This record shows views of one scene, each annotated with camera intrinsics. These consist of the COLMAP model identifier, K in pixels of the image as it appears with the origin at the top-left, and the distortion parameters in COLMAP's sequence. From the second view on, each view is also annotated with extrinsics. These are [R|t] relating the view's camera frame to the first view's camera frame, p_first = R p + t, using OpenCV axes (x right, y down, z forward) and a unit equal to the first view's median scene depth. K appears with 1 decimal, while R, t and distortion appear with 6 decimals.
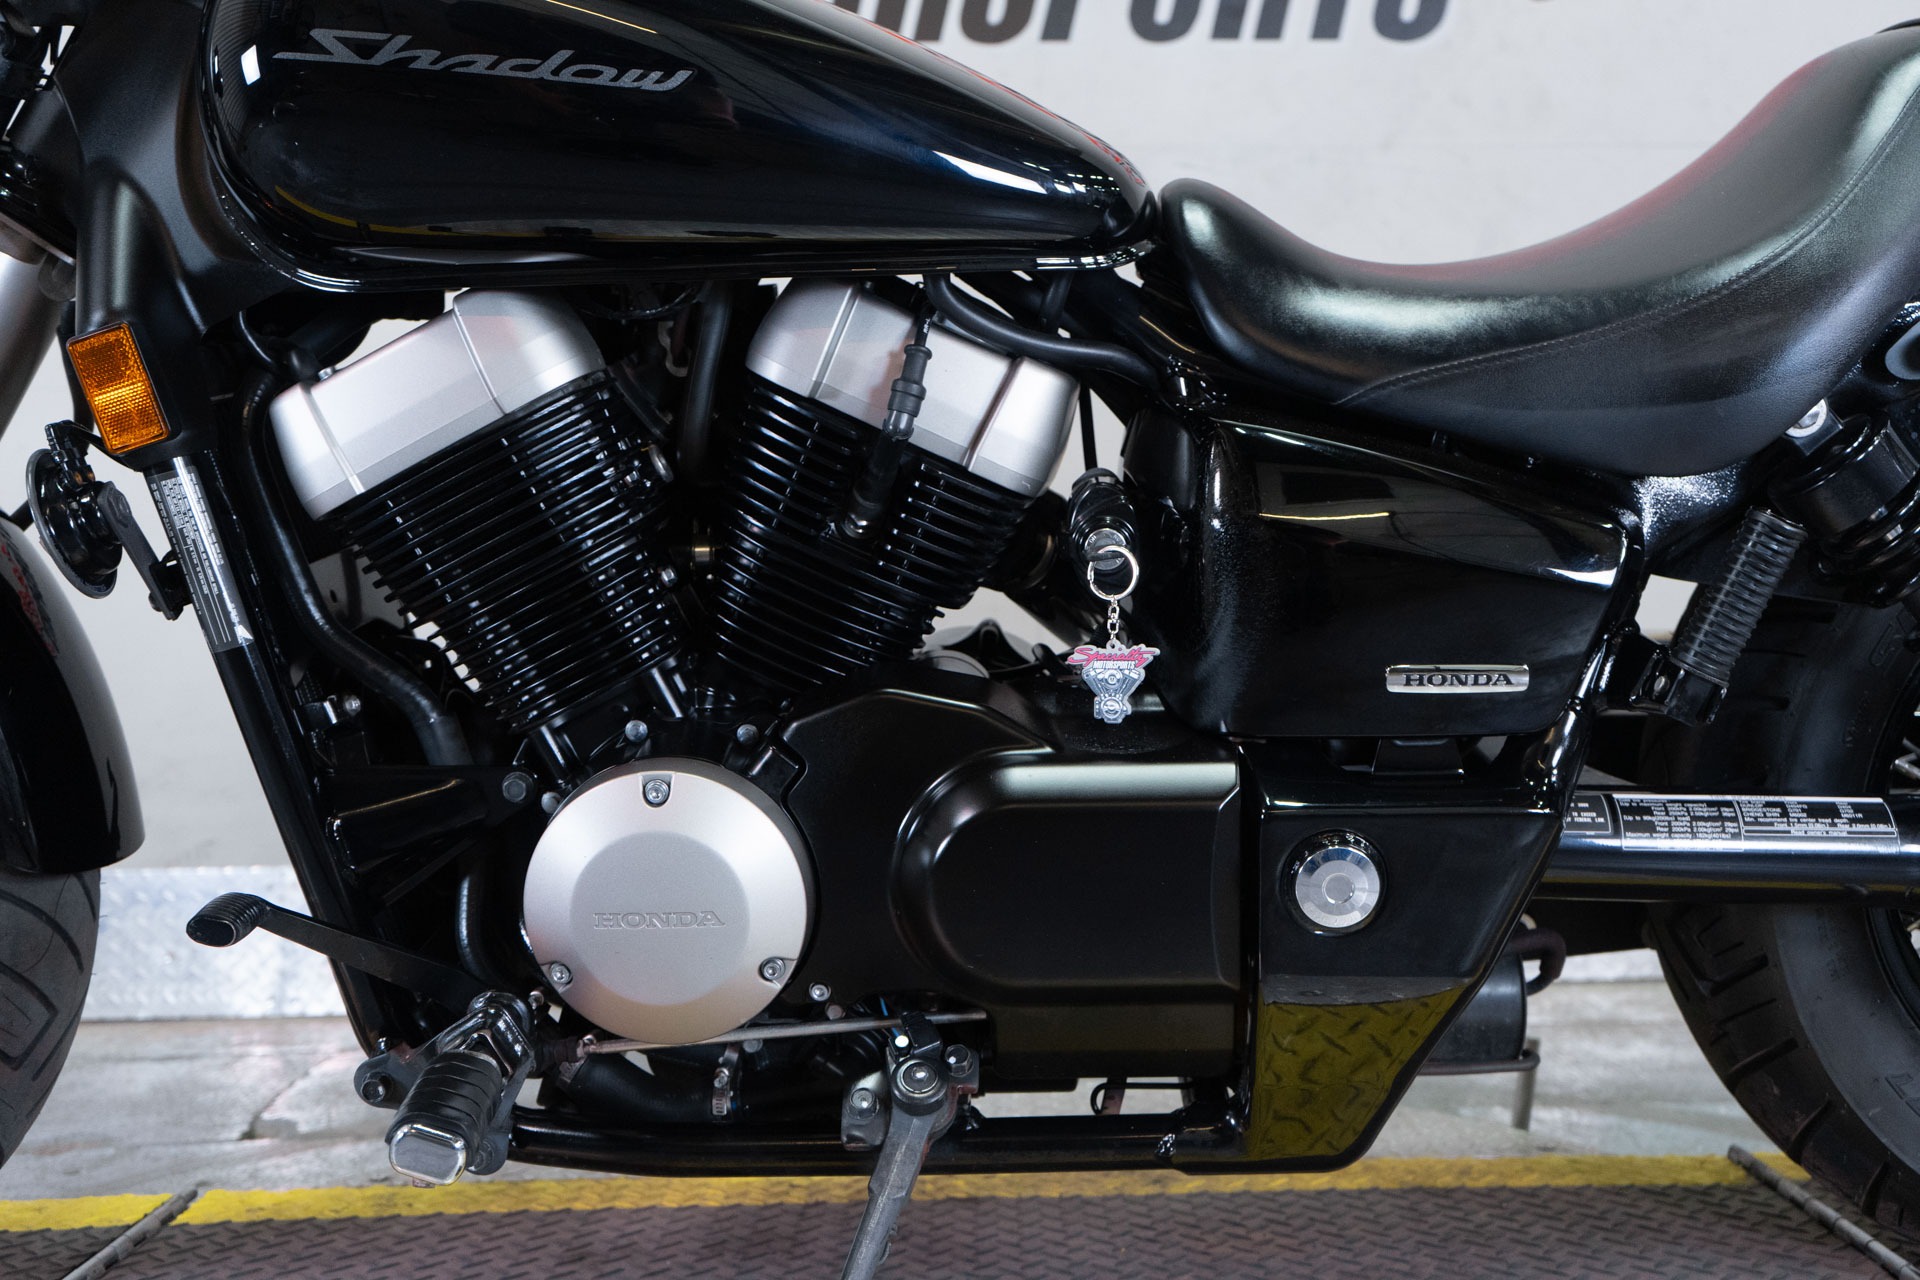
lens RADIAL K [[2016.5, 0, 960.0], [0, 2016.5, 640.0], [0, 0, 1]] dist [-0.009655, -0.010609]
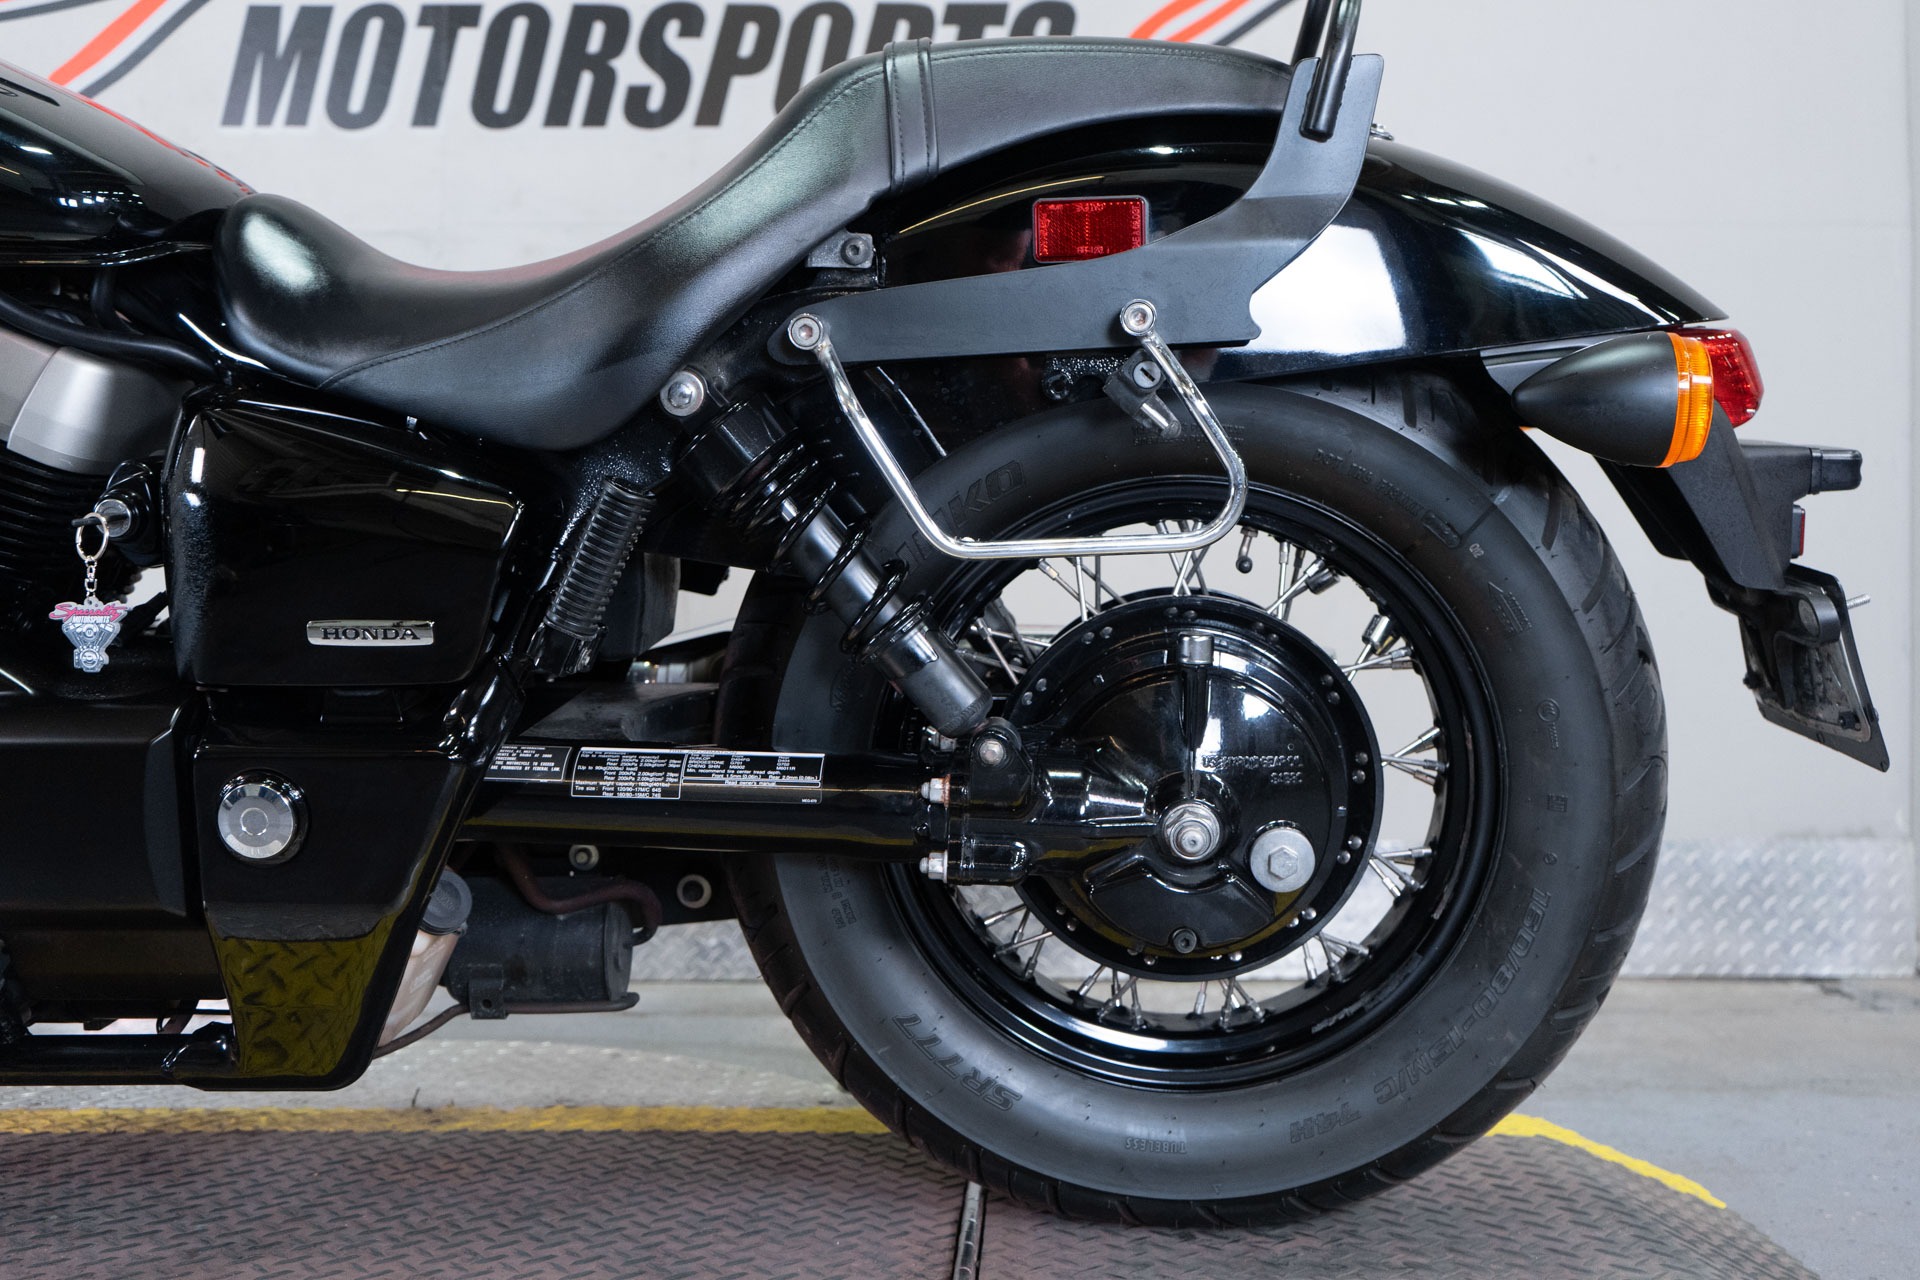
lens RADIAL K [[1852.5, 0, 960.0], [0, 1852.5, 640.0], [0, 0, 1]] dist [0.010614, -0.005961]
pose [[0.999420, 0.012141, -0.031816, 0.571708], [-0.013187, 0.999372, -0.032887, 0.049553], [0.031396, 0.033288, 0.998953, -0.006584]]
